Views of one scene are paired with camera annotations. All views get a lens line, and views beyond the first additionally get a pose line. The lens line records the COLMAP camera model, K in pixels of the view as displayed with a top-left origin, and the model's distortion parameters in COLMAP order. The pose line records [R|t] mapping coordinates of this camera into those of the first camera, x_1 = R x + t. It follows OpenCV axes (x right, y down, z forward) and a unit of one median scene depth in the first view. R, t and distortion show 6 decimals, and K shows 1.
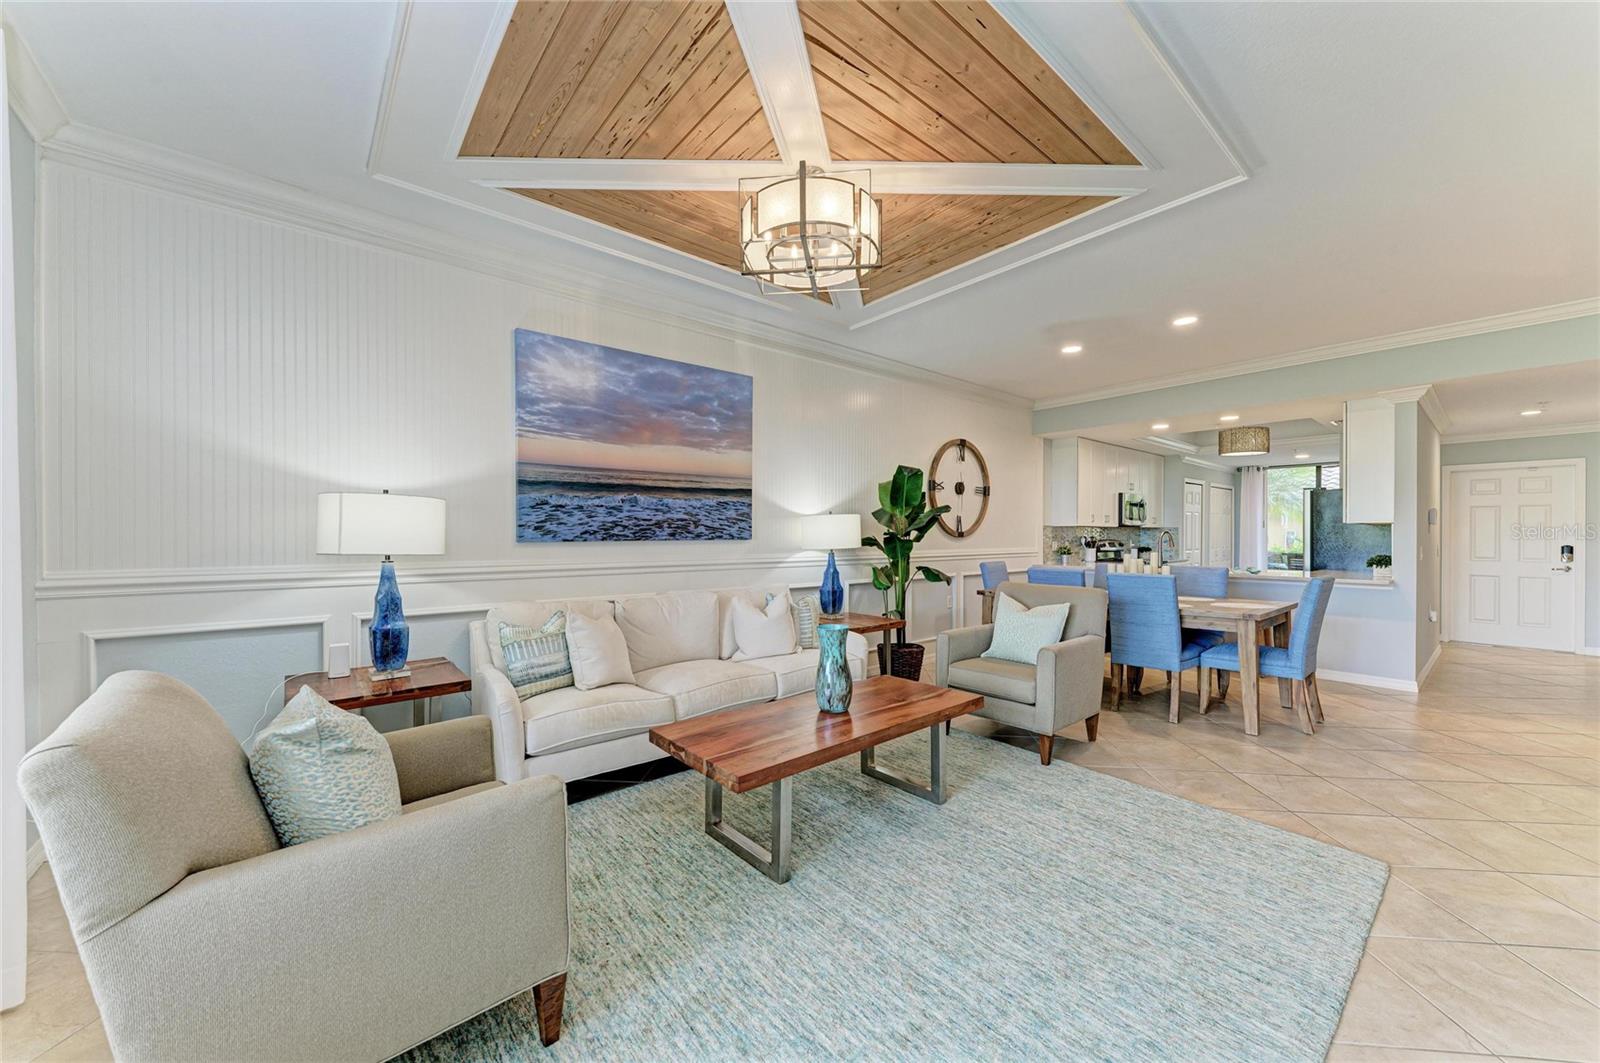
lens RADIAL K [[575.0, 0, 816.2], [0, 575.0, 539.2], [0, 0, 1]] dist [0.018458, -0.004898]
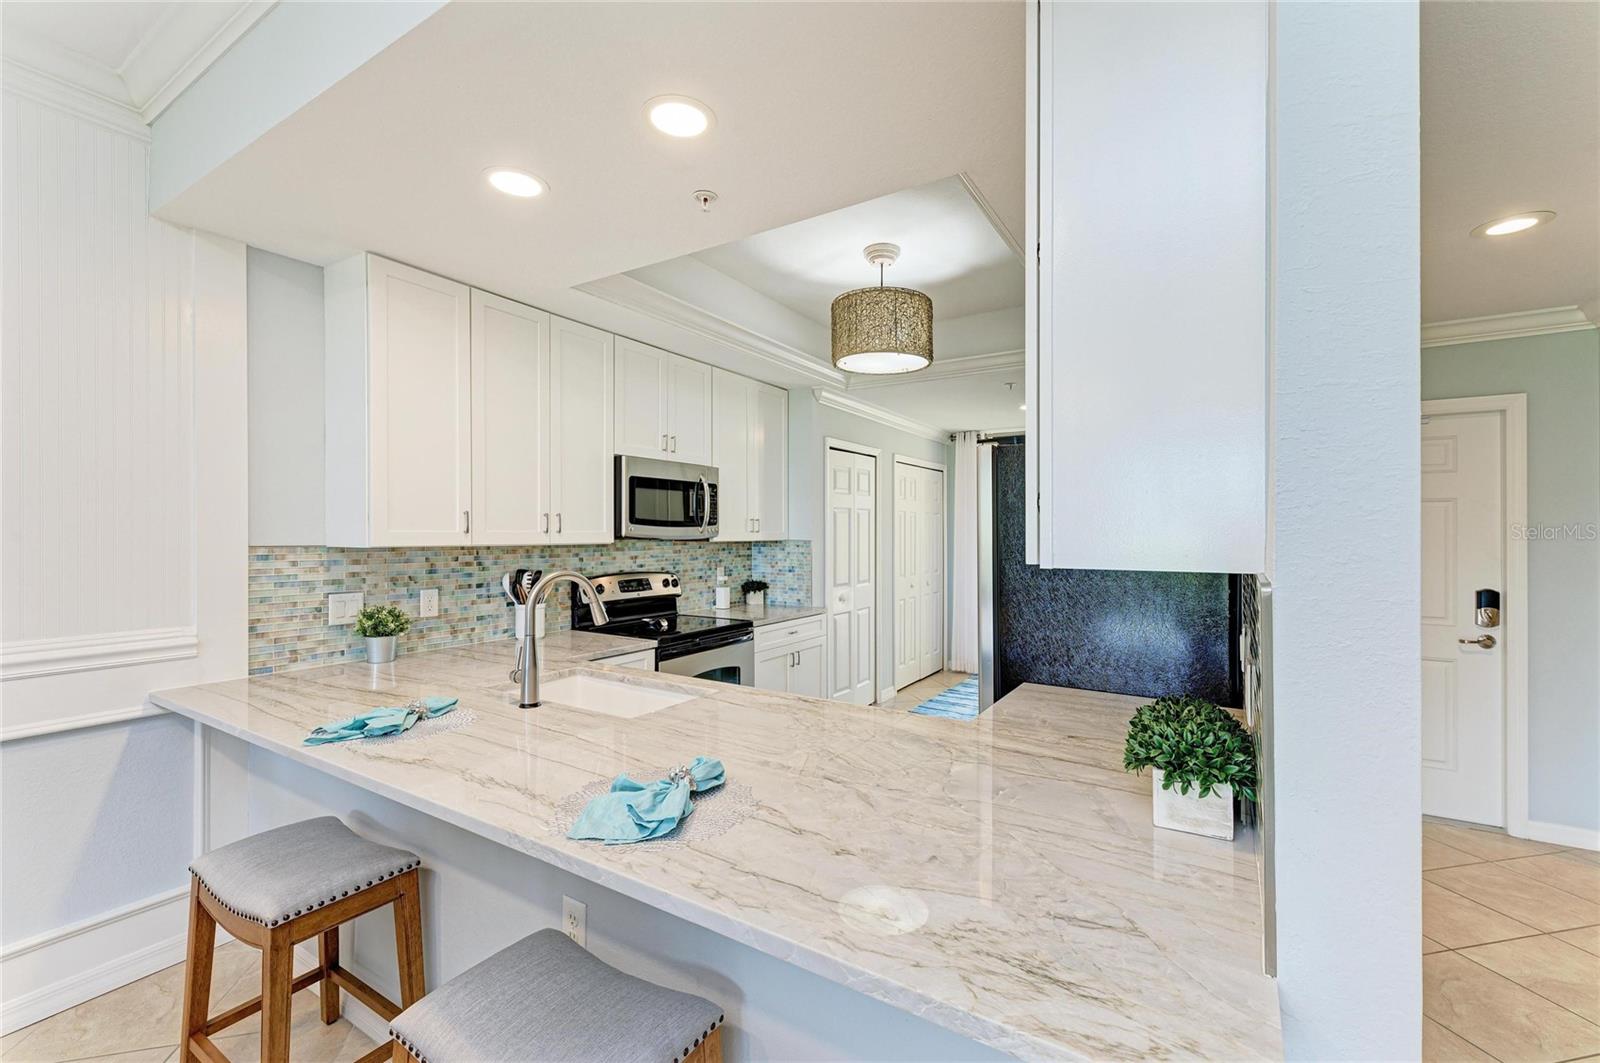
lens RADIAL K [[672.1, 0, 807.2], [0, 672.1, 534.0], [0, 0, 1]] dist [0.010863, -0.000102]
pose [[0.951144, -0.001301, 0.308744, 1.000625], [0.003081, 0.999981, -0.005280, -0.048943], [-0.308731, 0.005973, 0.951130, 1.057962]]
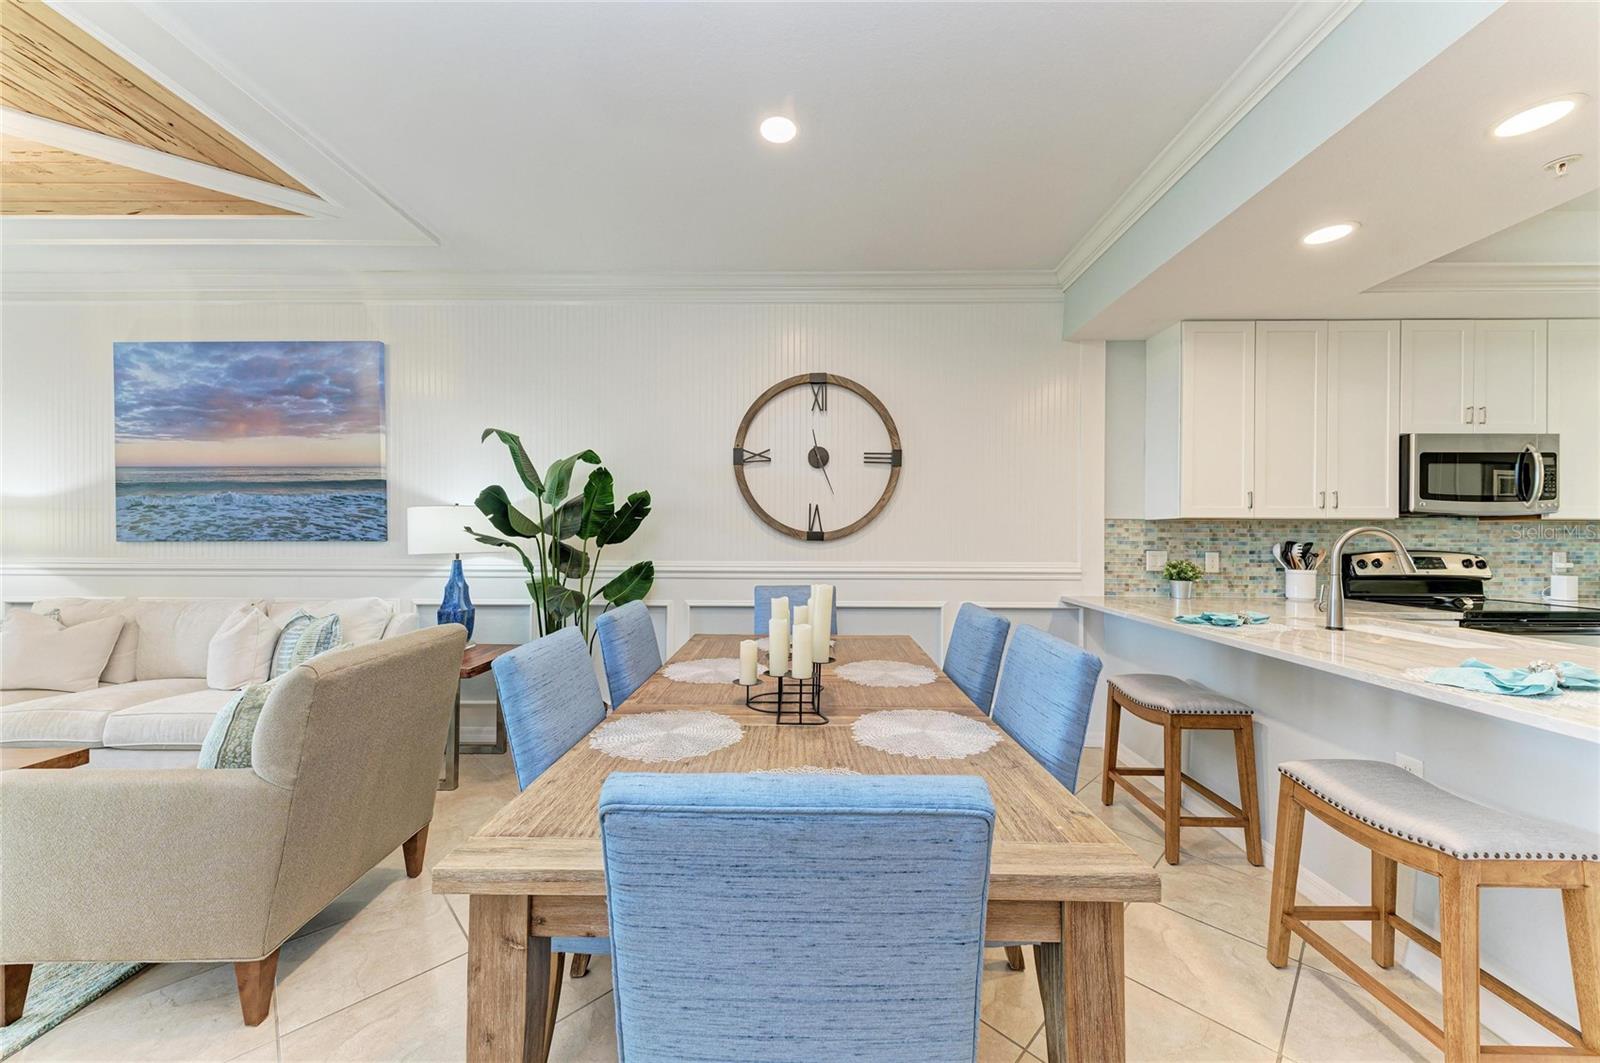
lens RADIAL K [[575.0, 0, 796.6], [0, 575.0, 536.1], [0, 0, 1]] dist [0.018458, -0.004898]
pose [[0.754902, 0.001734, -0.655836, 0.933318], [-0.007871, 0.999948, -0.006416, -0.006605], [0.655791, 0.010005, 0.754876, 0.823259]]
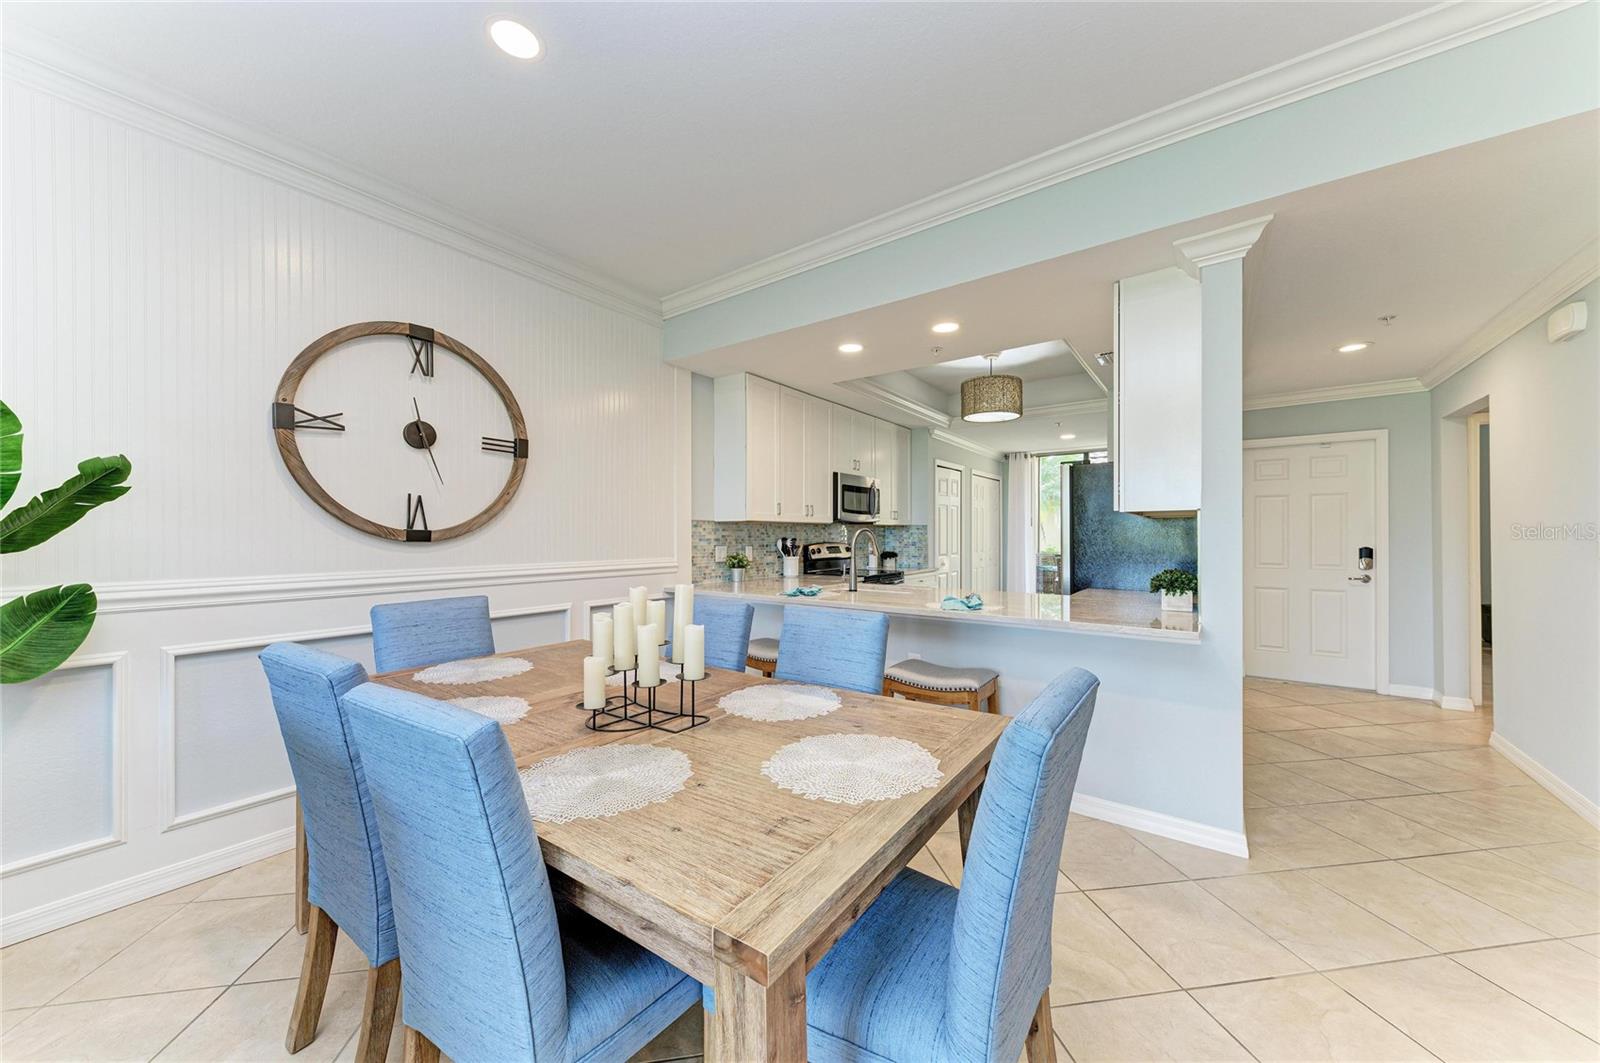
lens RADIAL K [[575.0, 0, 805.9], [0, 575.0, 533.4], [0, 0, 1]] dist [0.018458, -0.004898]
pose [[0.968691, -0.003056, 0.248252, 0.652481], [0.005948, 0.999923, -0.010904, -0.005220], [-0.248200, 0.012039, 0.968634, 0.727992]]
